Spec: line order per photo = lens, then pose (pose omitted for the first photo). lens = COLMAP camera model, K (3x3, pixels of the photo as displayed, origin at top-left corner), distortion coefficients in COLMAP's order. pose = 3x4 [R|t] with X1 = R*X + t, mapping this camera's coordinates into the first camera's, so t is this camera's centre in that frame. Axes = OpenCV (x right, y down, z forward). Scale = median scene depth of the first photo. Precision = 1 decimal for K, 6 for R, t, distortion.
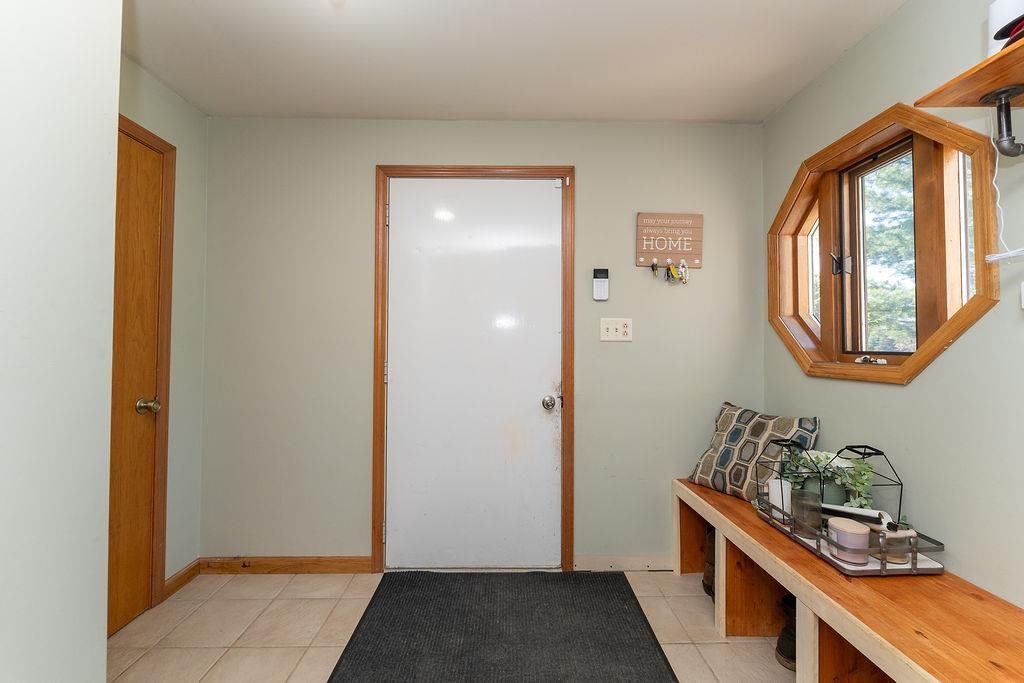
lens RADIAL K [[410.3, 0, 512.4], [0, 410.3, 339.3], [0, 0, 1]] dist [0.002314, -0.001234]
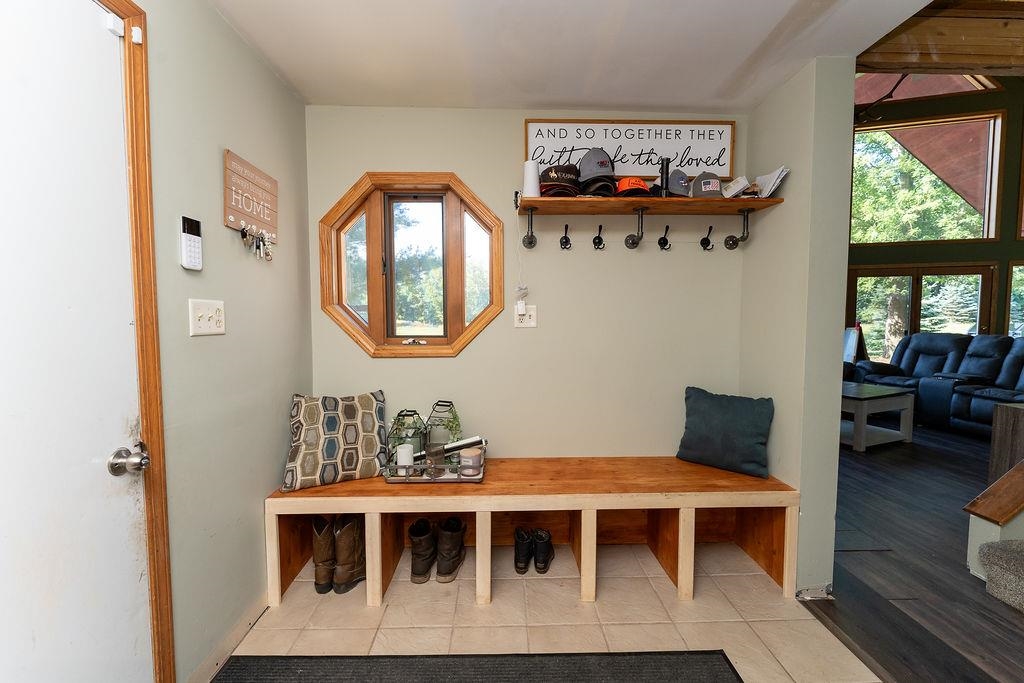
lens RADIAL K [[410.3, 0, 510.1], [0, 410.3, 339.4], [0, 0, 1]] dist [0.002314, -0.001234]
pose [[0.003443, -0.057226, 0.998355, -0.452916], [-0.015844, 0.998233, 0.057273, -0.037183], [-0.999869, -0.016015, 0.002530, 0.570124]]
